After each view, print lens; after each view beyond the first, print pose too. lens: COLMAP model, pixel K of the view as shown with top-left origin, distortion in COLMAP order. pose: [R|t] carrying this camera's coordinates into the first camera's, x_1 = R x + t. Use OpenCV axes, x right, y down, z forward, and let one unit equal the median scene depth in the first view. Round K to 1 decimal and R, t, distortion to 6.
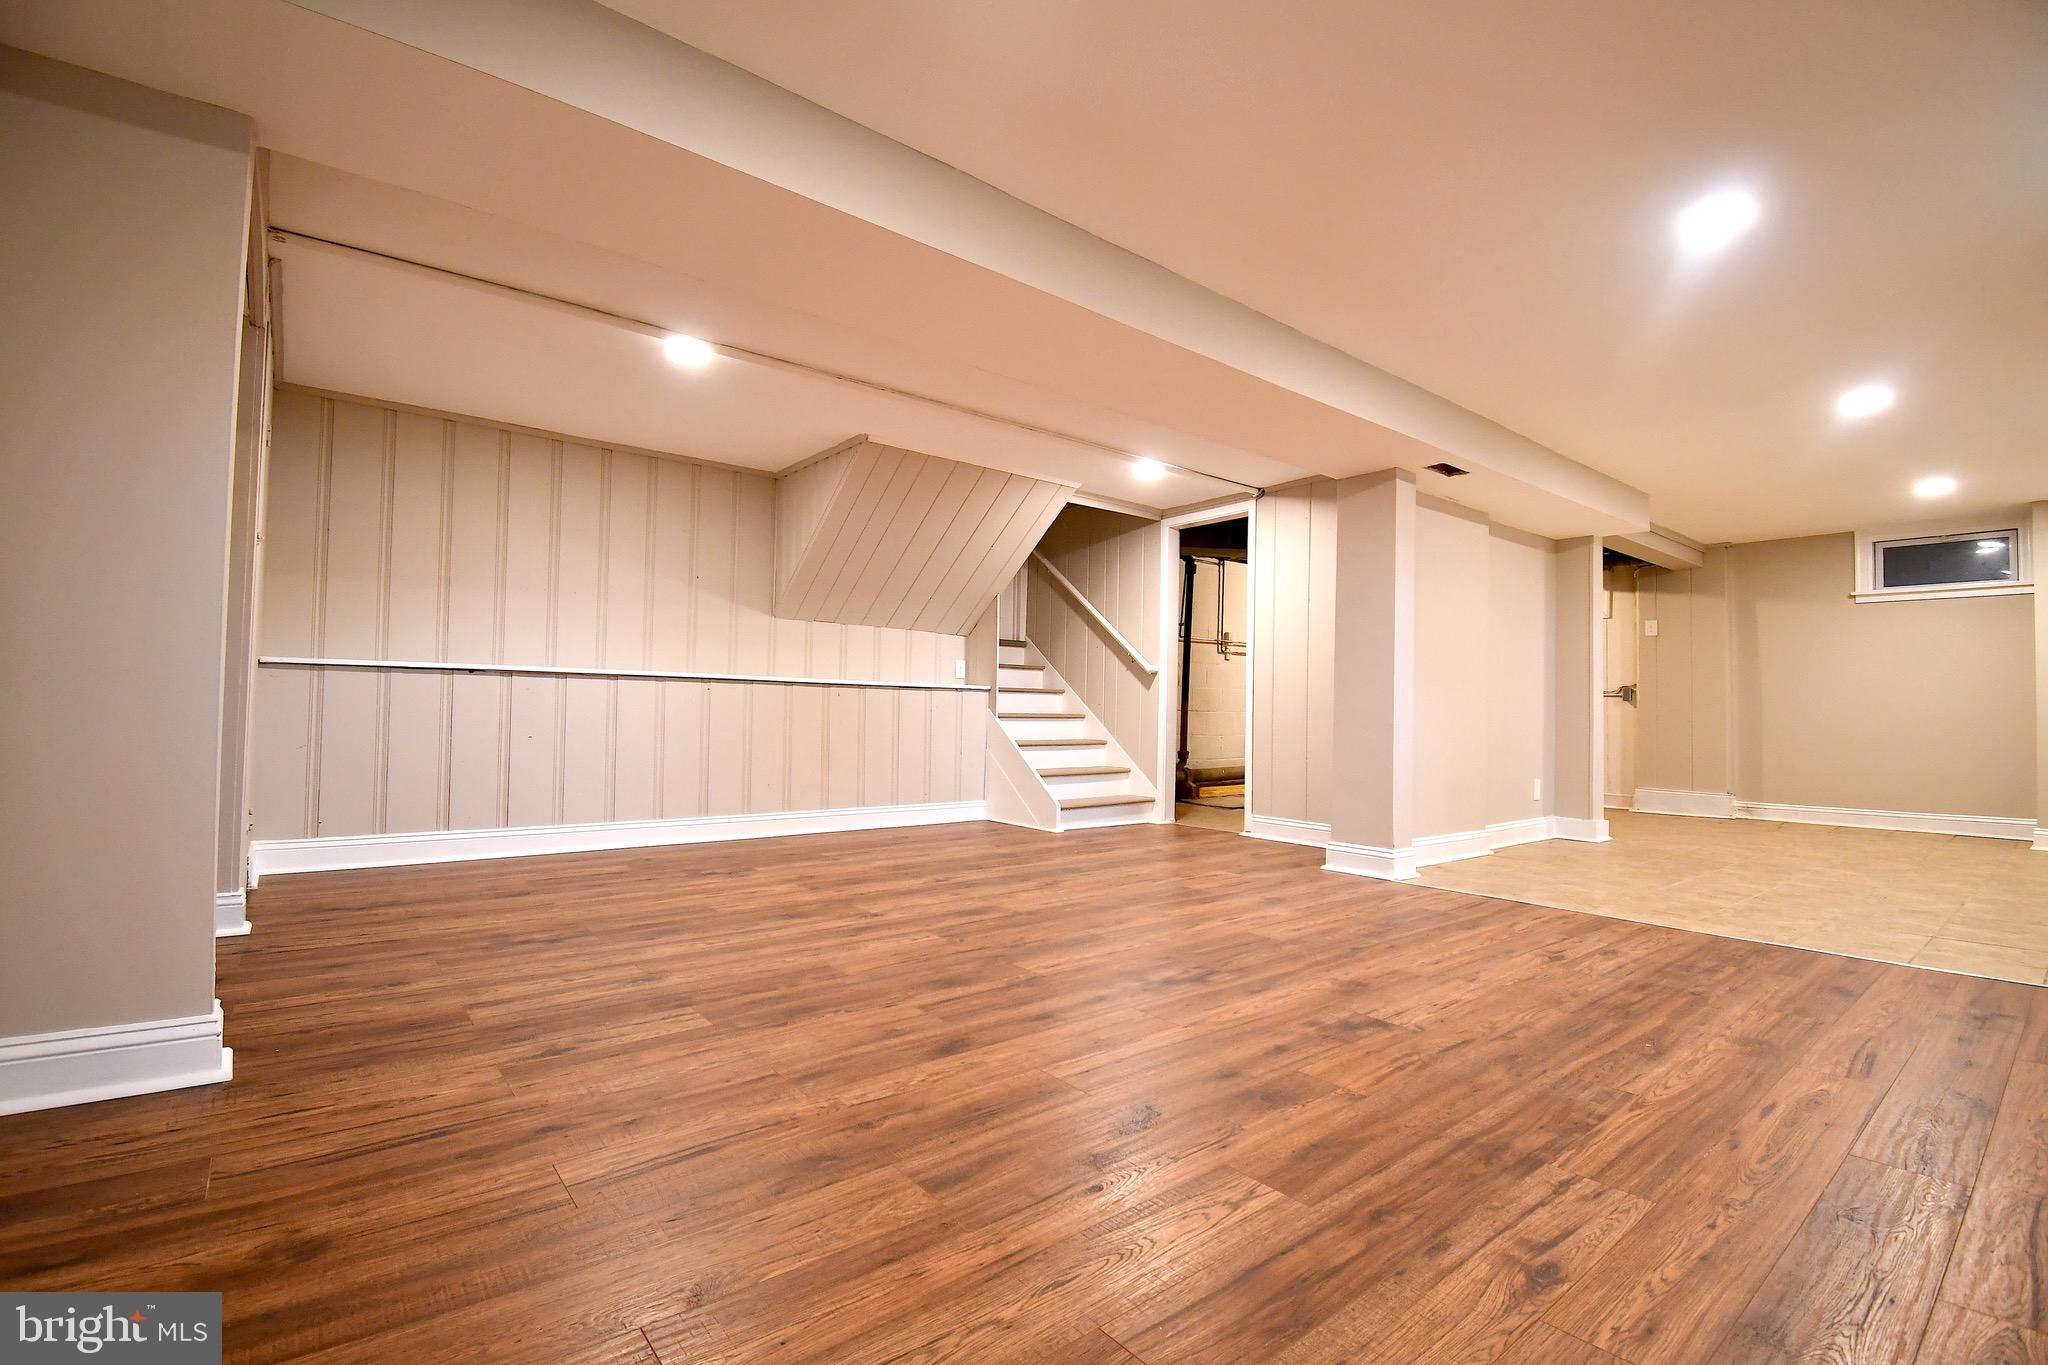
lens RADIAL K [[901.2, 0, 1024.1], [0, 901.2, 679.8], [0, 0, 1]] dist [0.019422, -0.025919]
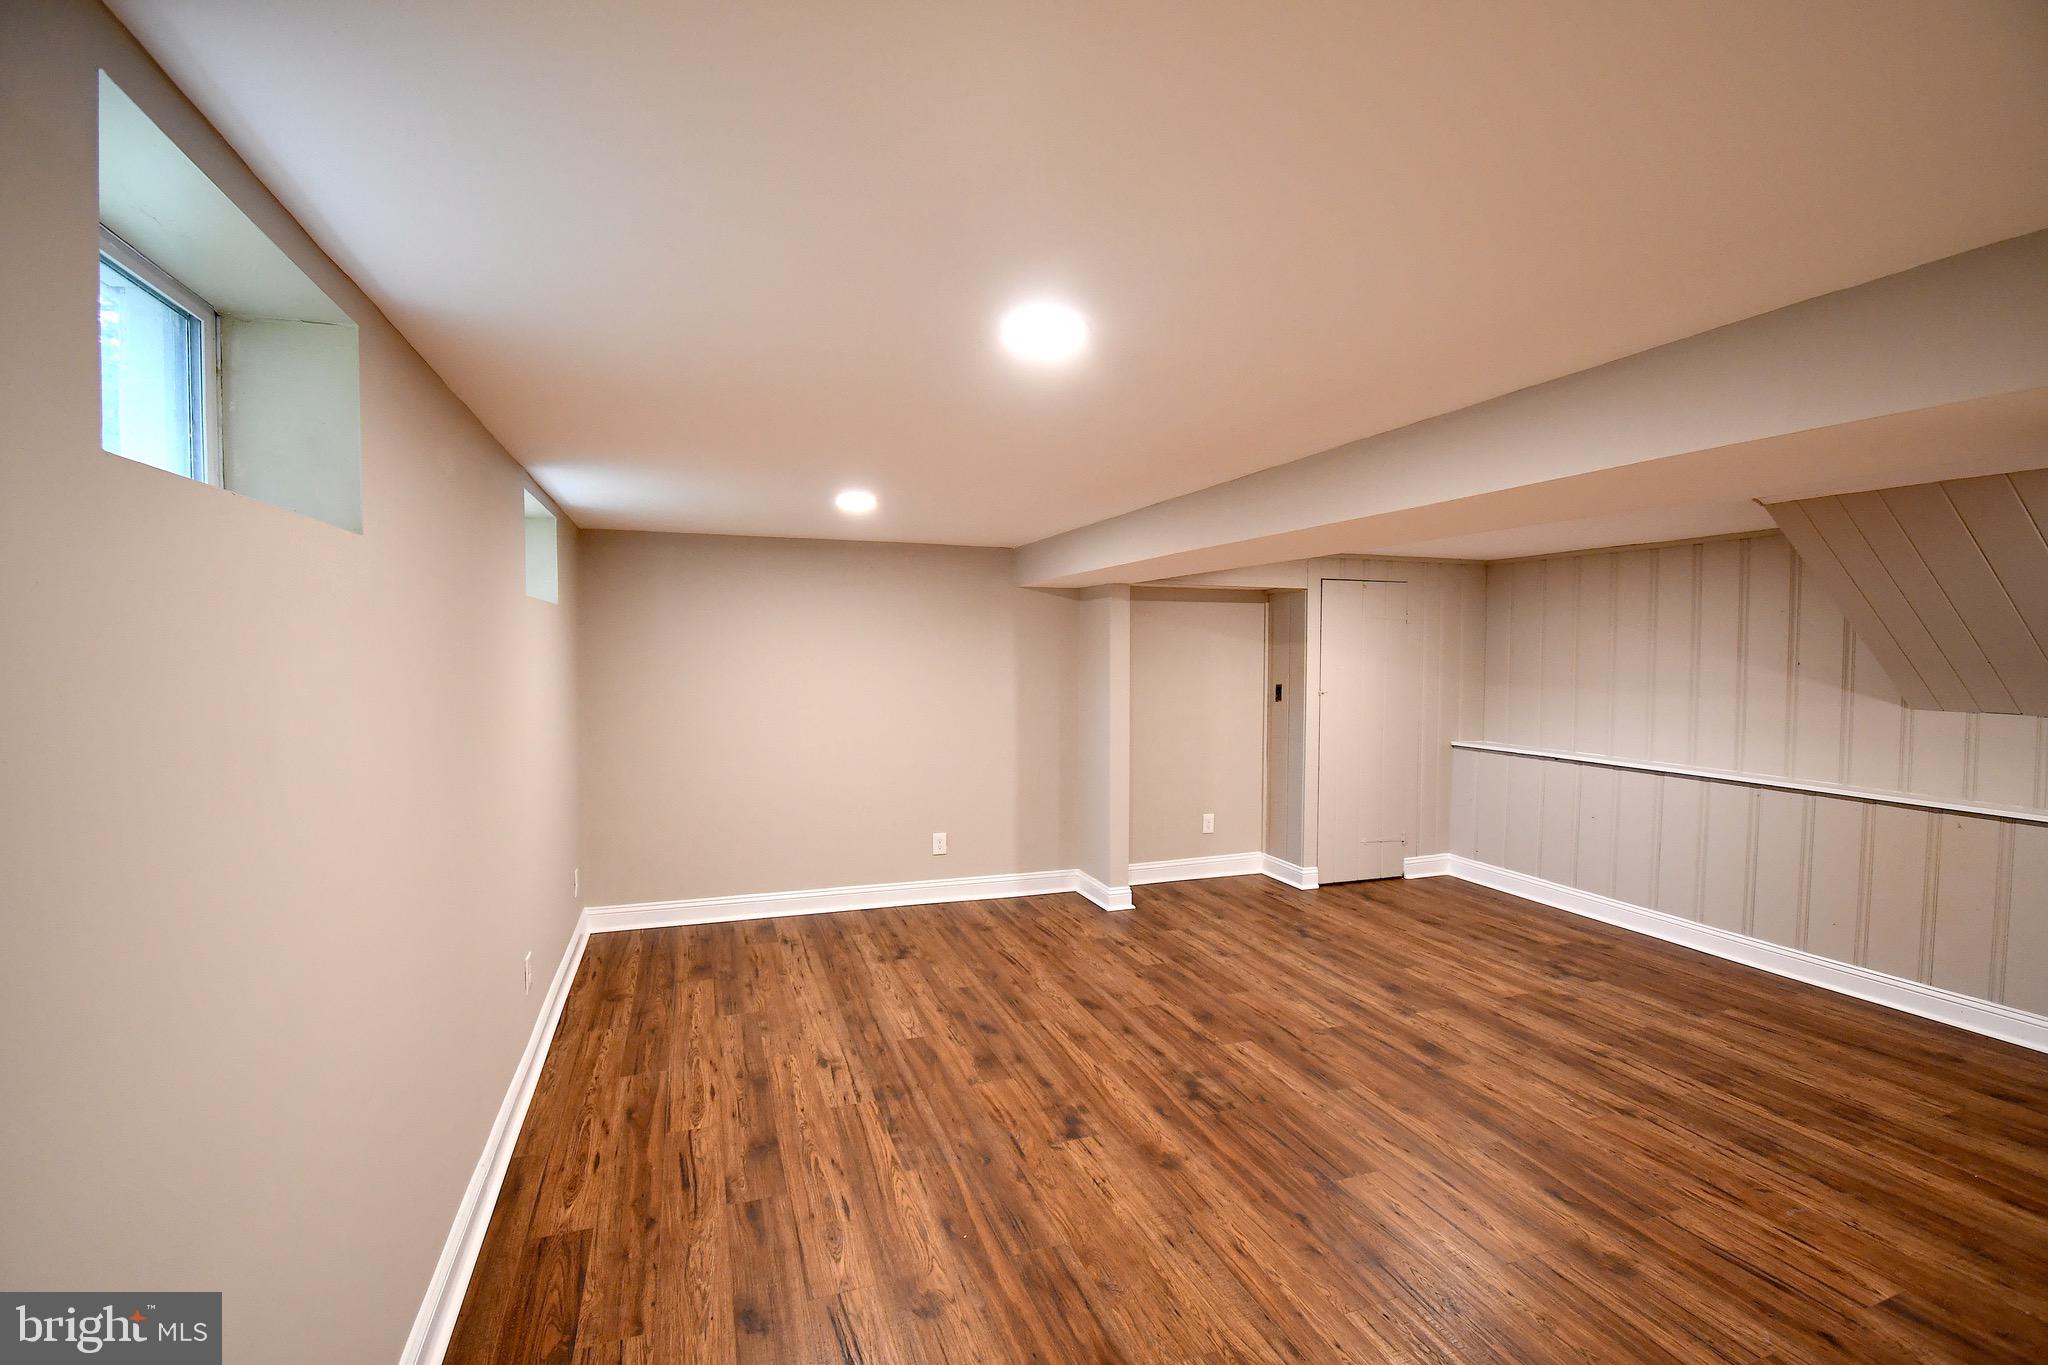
lens RADIAL K [[901.2, 0, 1019.1], [0, 901.2, 684.6], [0, 0, 1]] dist [0.019422, -0.025919]
pose [[-0.327233, 0.015848, -0.944811, 1.483851], [0.020332, 0.999746, 0.009727, -0.250217], [0.944725, -0.016027, -0.327472, 1.244872]]
